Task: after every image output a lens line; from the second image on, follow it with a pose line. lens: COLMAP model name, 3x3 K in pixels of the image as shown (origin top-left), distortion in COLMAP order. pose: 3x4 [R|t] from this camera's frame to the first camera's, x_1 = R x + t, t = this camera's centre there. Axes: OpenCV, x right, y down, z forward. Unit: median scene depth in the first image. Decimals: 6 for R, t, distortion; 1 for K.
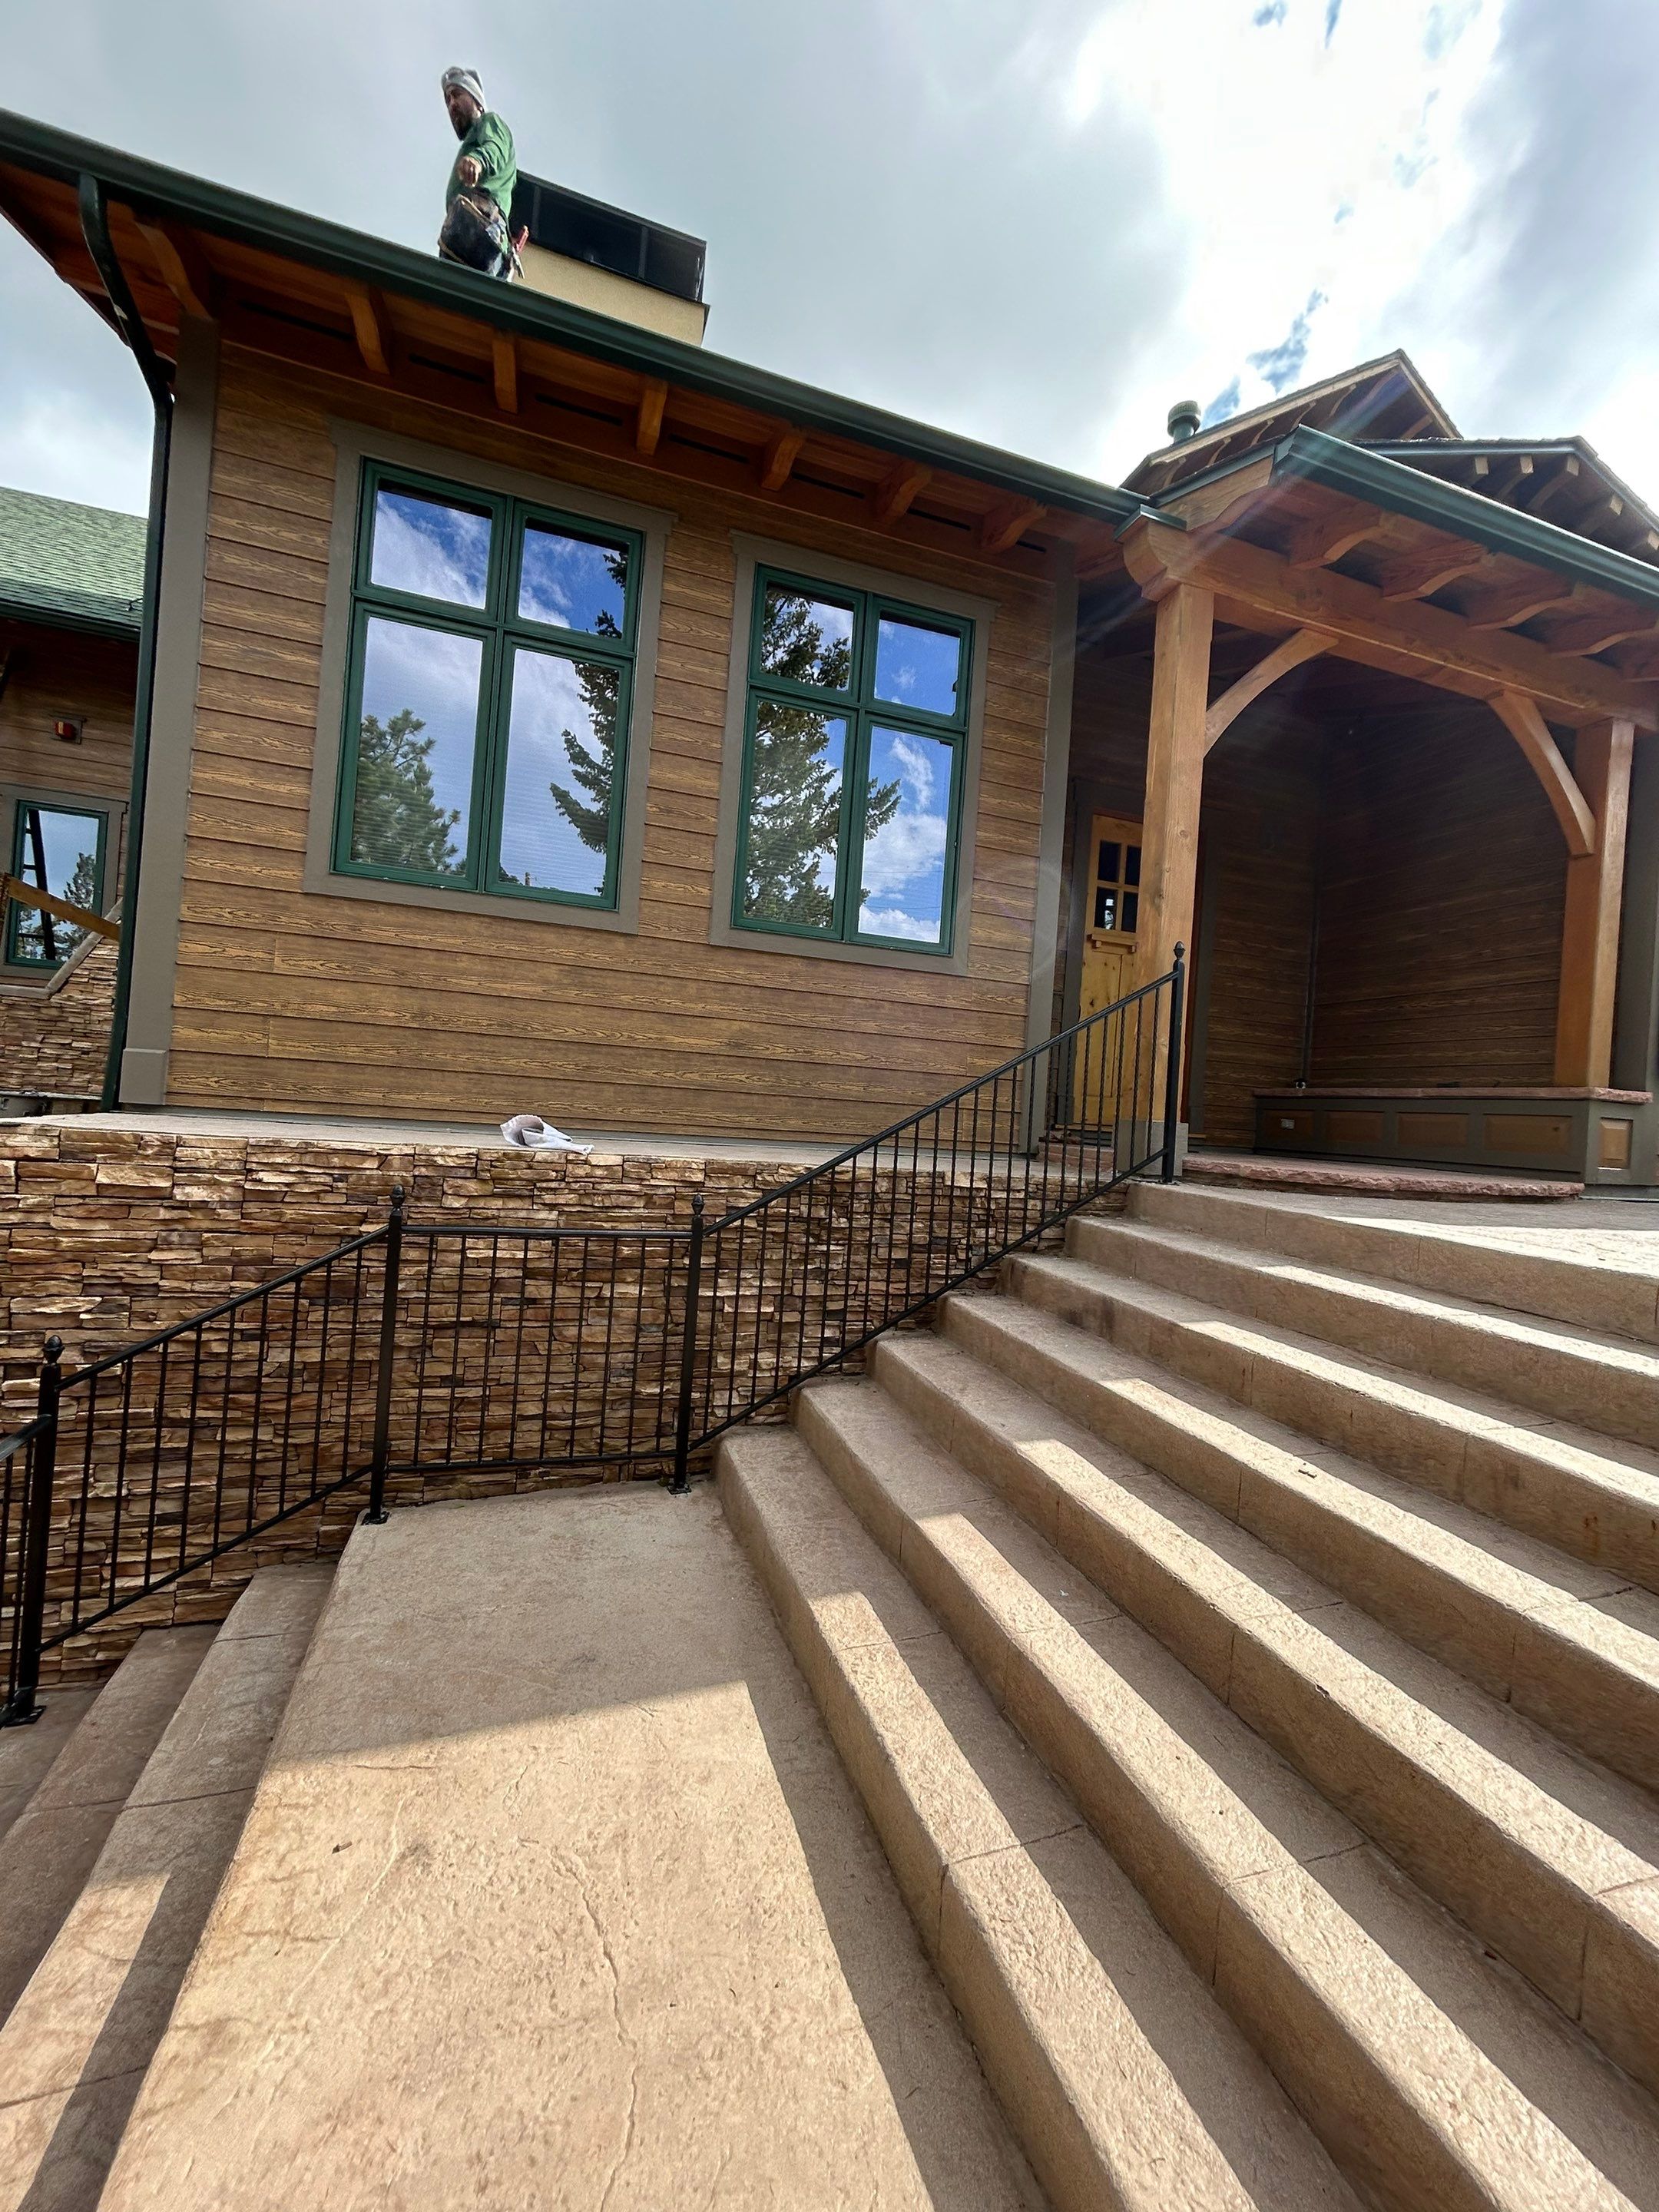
lens RADIAL K [[898.3, 0, 831.0], [0, 898.3, 1109.8], [0, 0, 1]] dist [0.000274, 0.000176]
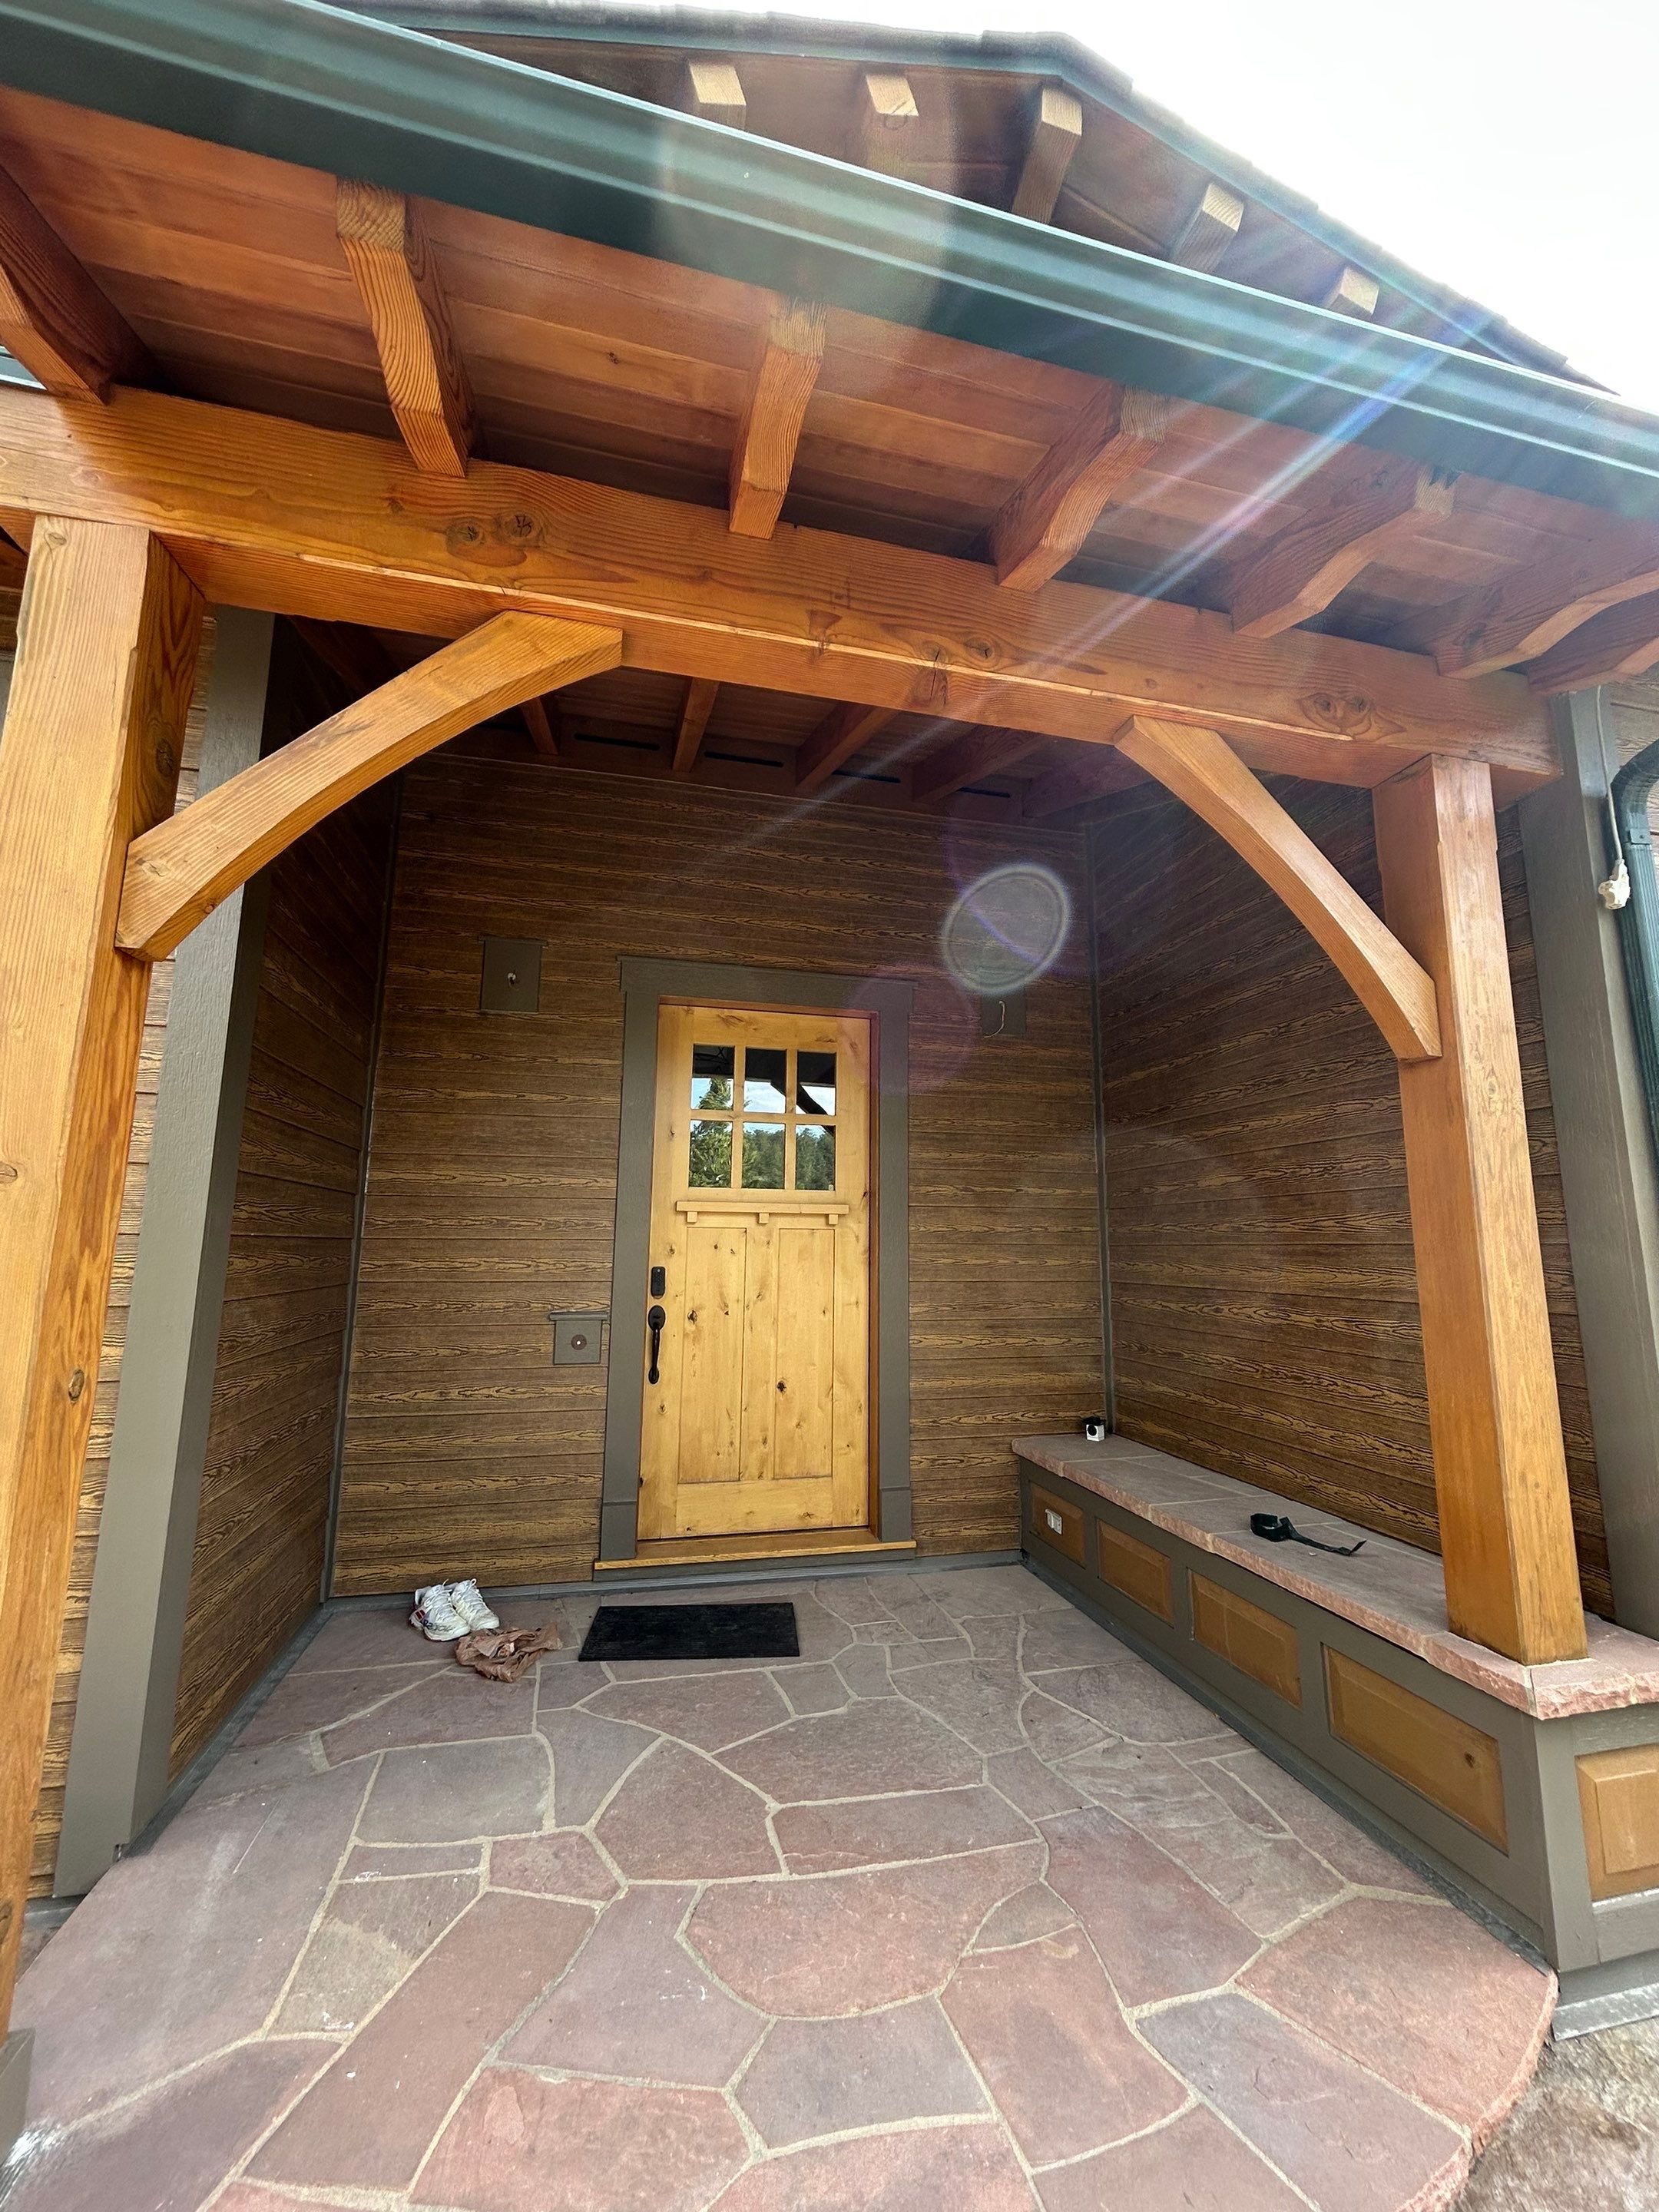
lens RADIAL K [[886.3, 0, 832.7], [0, 886.3, 1105.6], [0, 0, 1]] dist [-0.000572, -0.000124]
pose [[0.994247, -0.070038, -0.081037, 0.595367], [0.055852, 0.984592, -0.165705, -0.208643], [0.091394, 0.160226, 0.982840, 0.567151]]
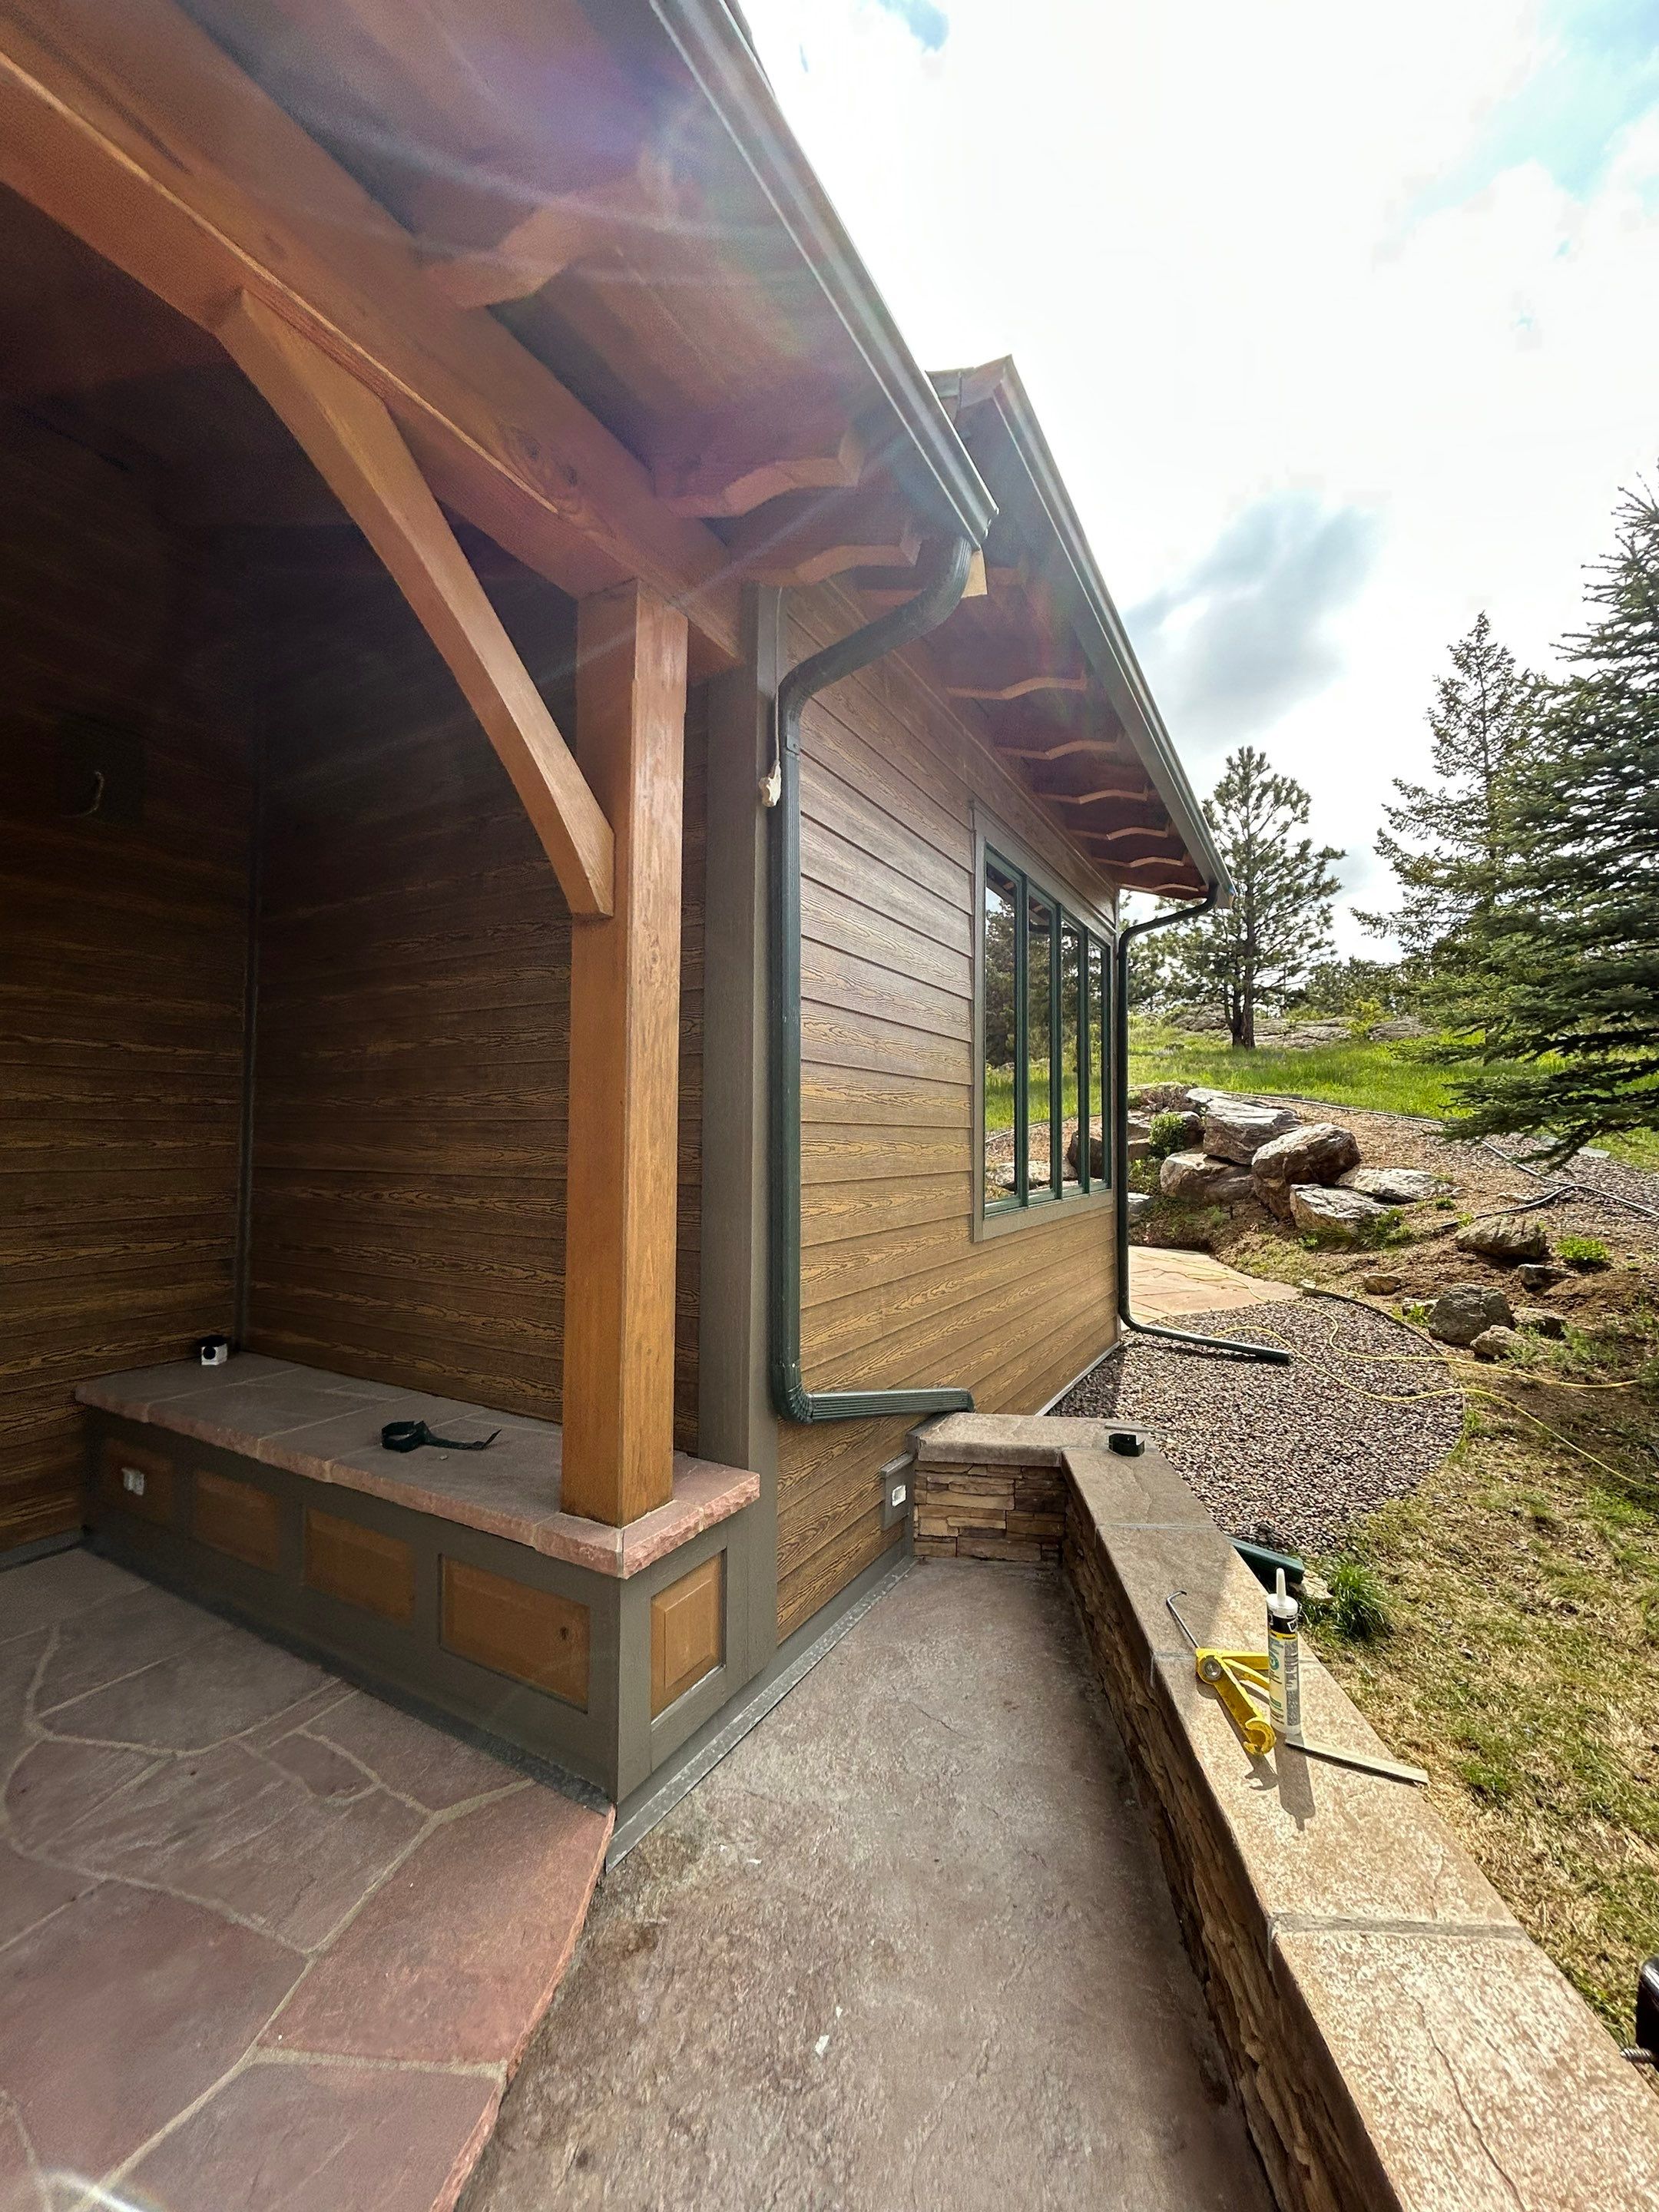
lens RADIAL K [[886.3, 0, 832.7], [0, 886.3, 1105.6], [0, 0, 1]] dist [-0.000572, -0.000124]
pose [[0.744490, -0.035203, 0.666704, 0.659326], [0.042425, 0.999085, 0.005378, -0.200454], [-0.666284, 0.024281, 0.745303, 0.650339]]
